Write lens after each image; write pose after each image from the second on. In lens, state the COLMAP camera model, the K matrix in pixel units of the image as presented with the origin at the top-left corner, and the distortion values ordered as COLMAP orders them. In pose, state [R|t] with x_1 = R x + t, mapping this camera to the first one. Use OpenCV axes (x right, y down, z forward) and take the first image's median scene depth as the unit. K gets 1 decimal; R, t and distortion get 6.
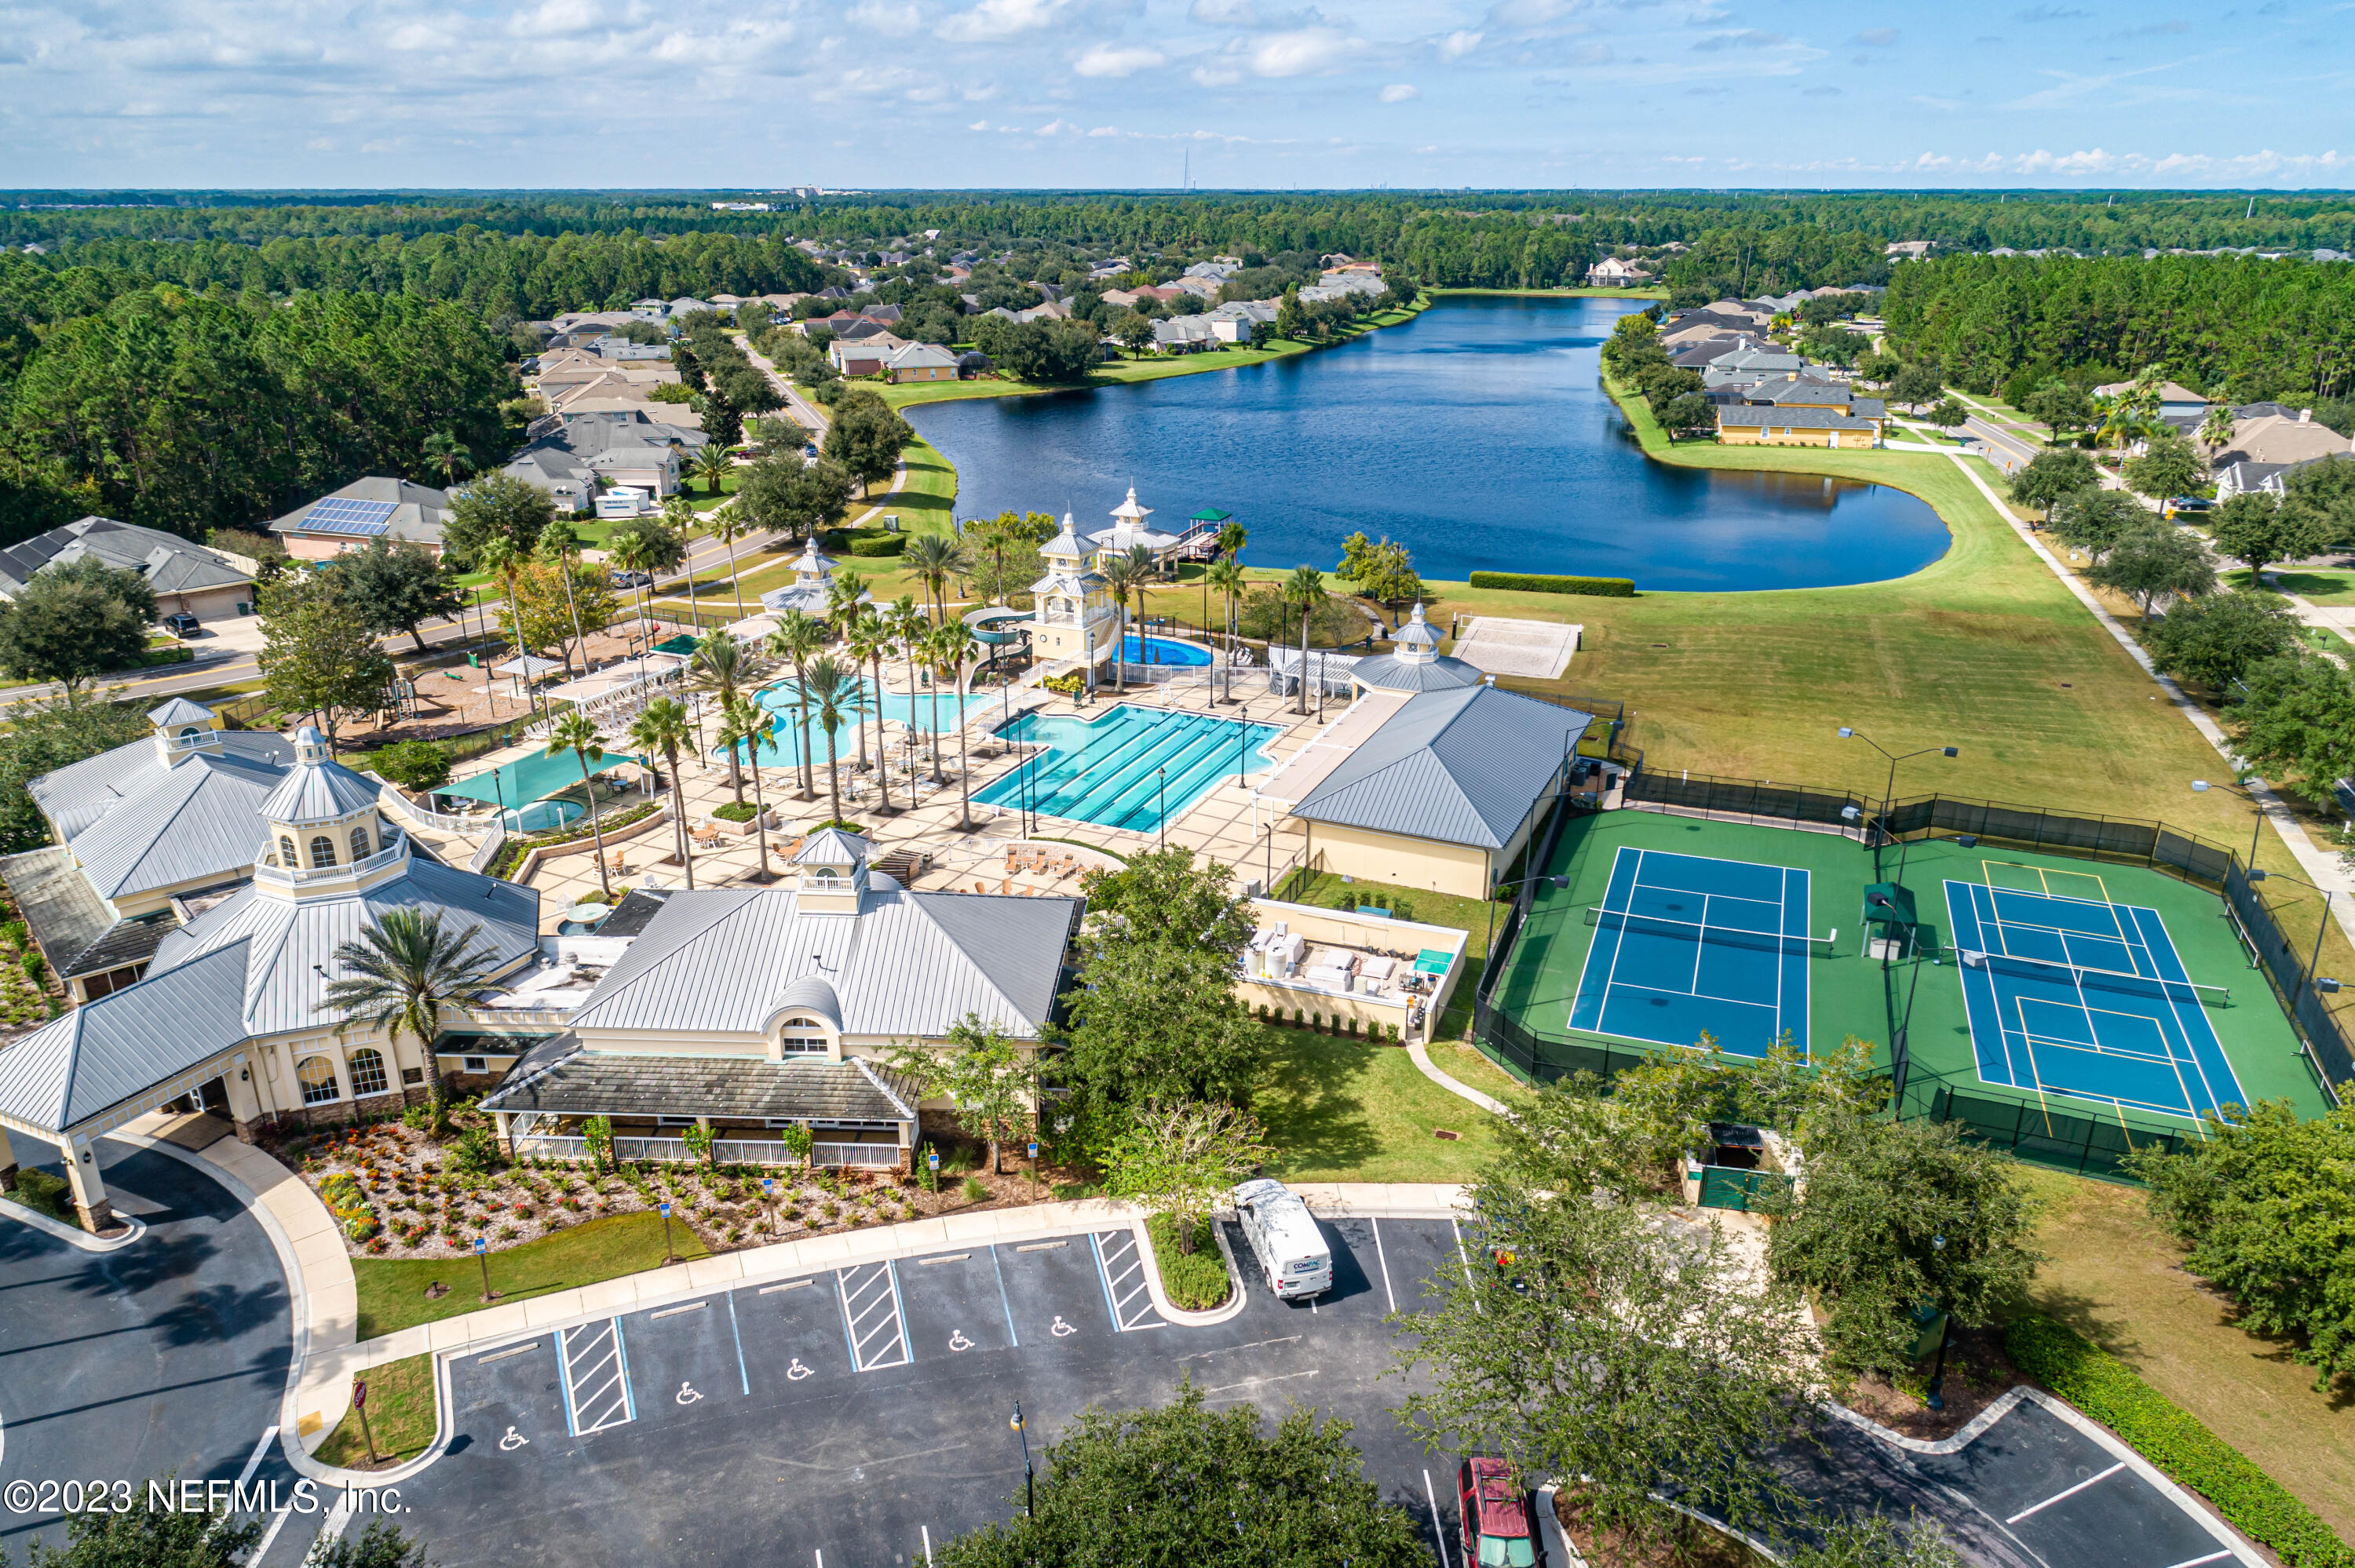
lens RADIAL K [[1578.8, 0, 1177.5], [0, 1578.8, 784.0], [0, 0, 1]] dist [-0.003534, 0.004082]
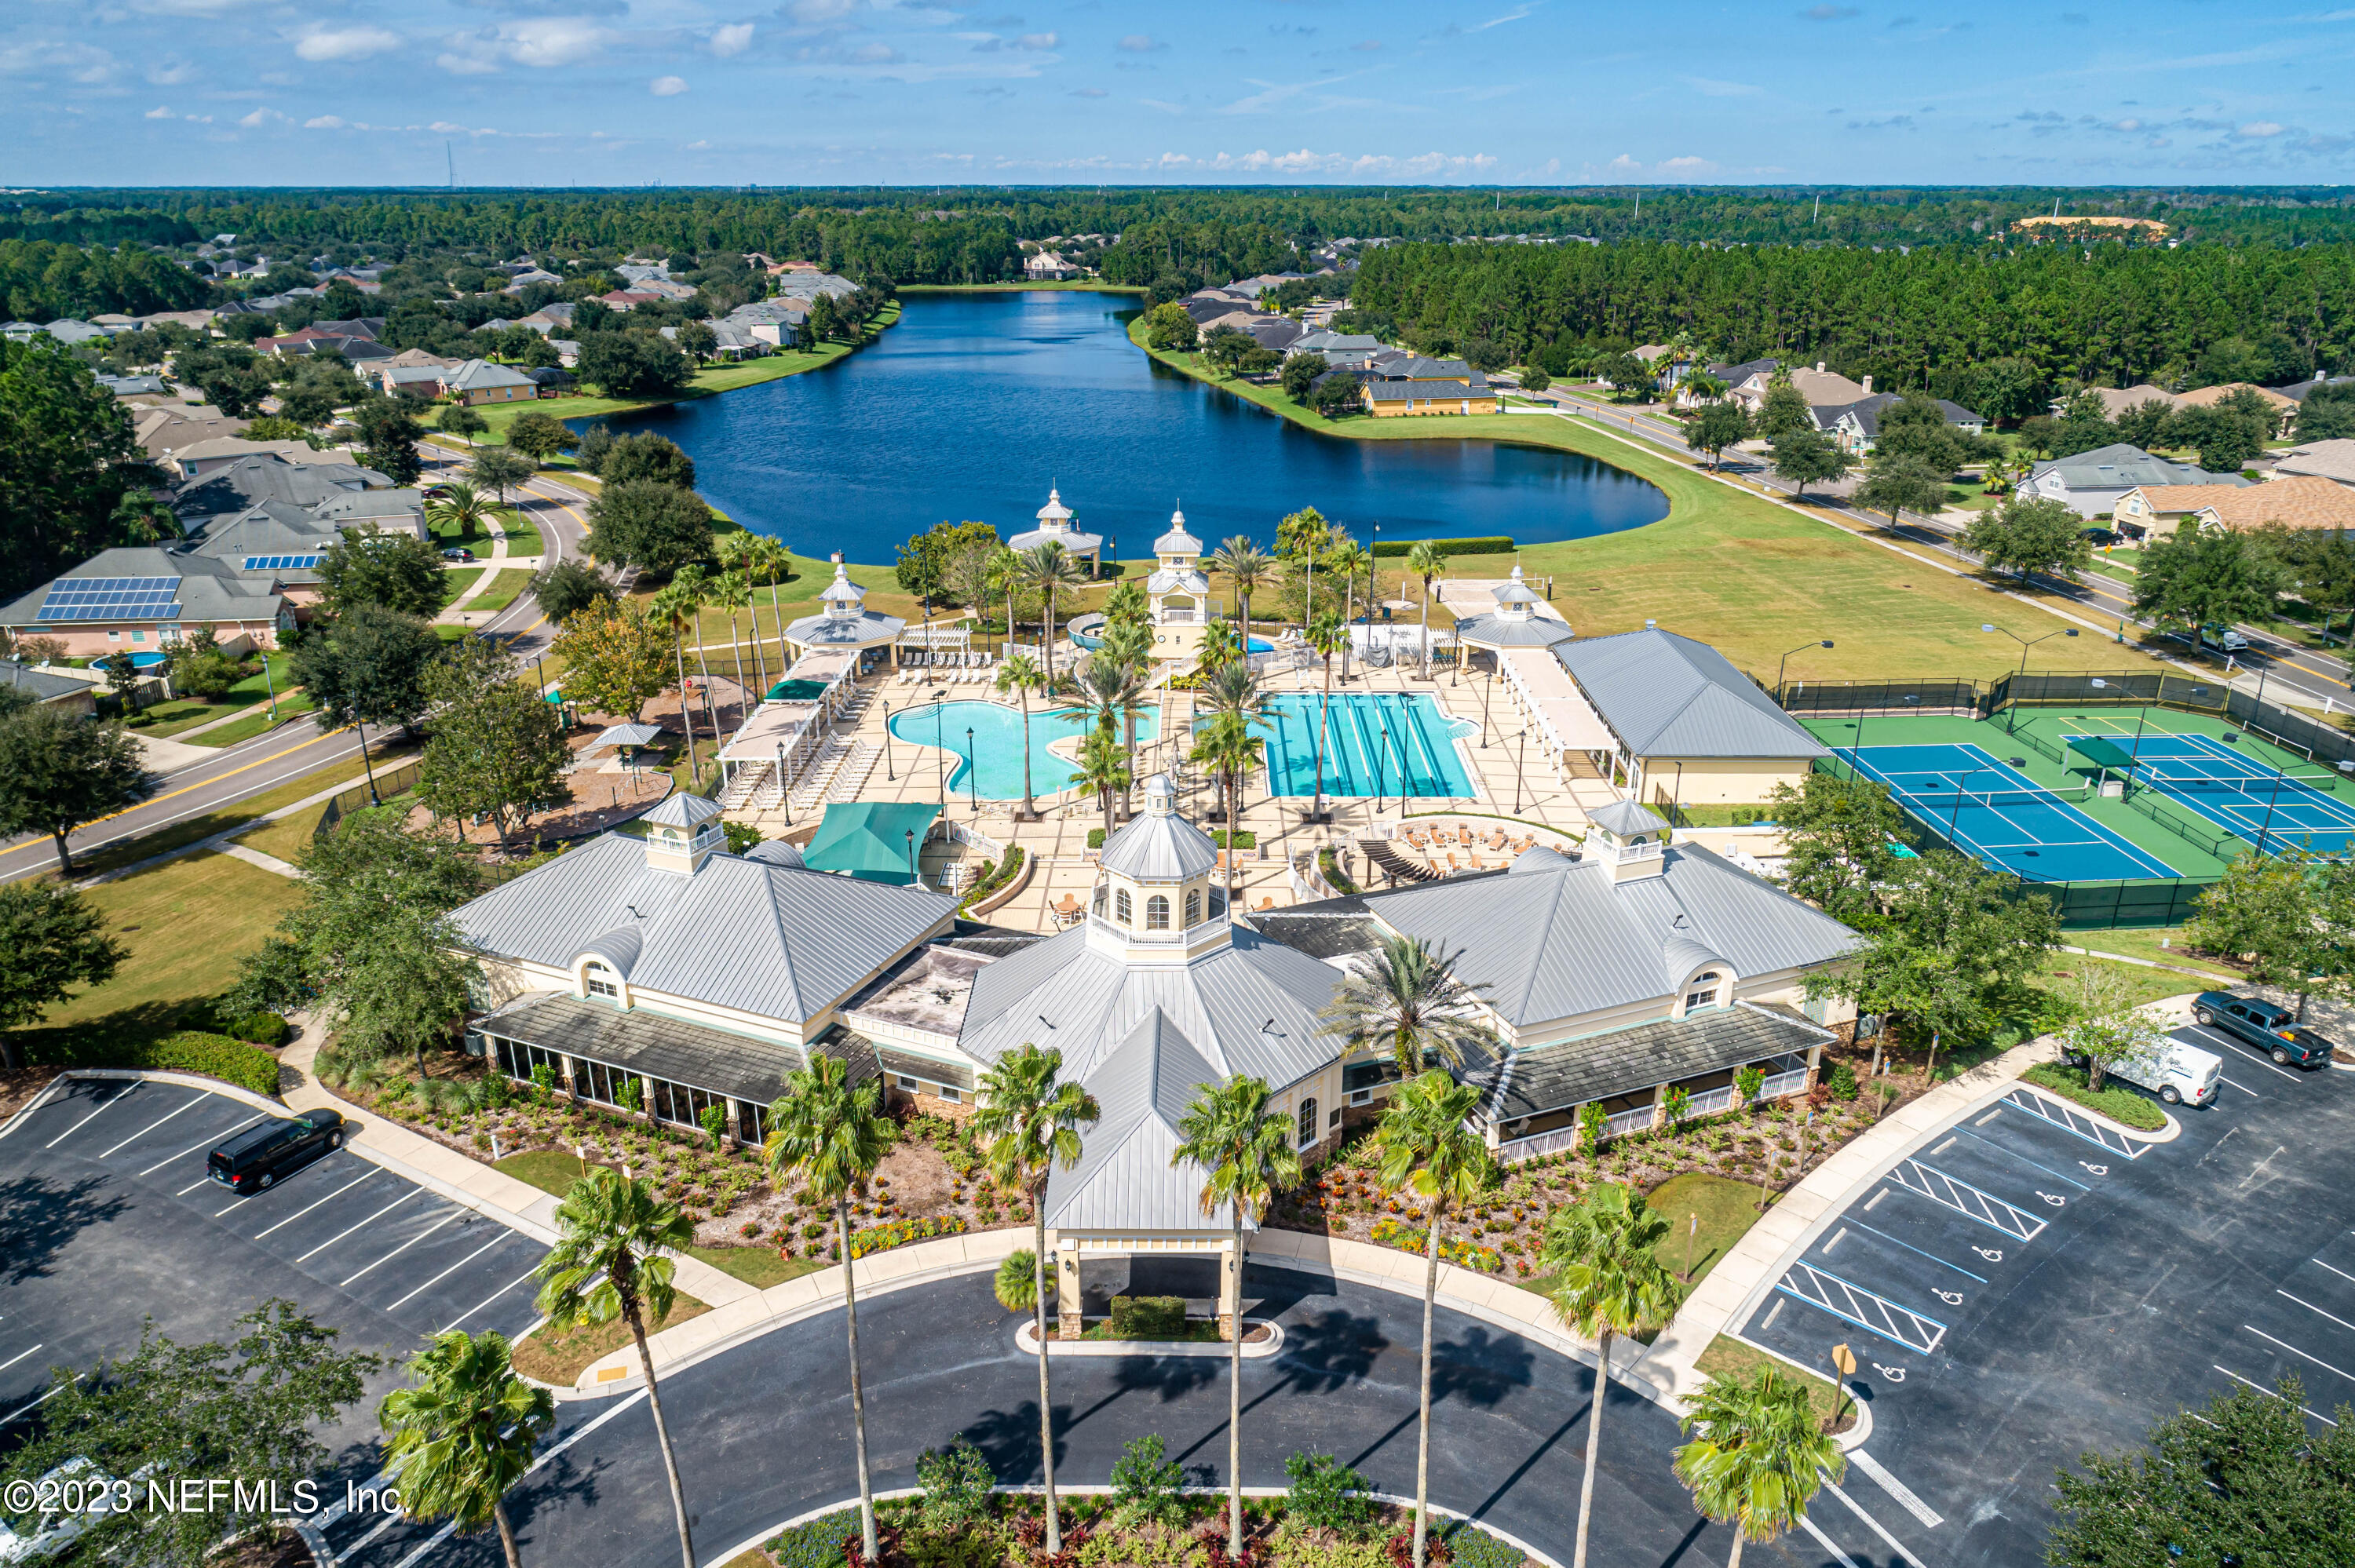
lens RADIAL K [[1578.8, 0, 1177.5], [0, 1578.8, 784.0], [0, 0, 1]] dist [-0.003534, 0.004082]
pose [[0.913034, -0.145758, 0.380952, -0.245186], [0.145030, 0.988948, 0.030793, -0.015922], [-0.381230, 0.027134, 0.924082, 0.038897]]
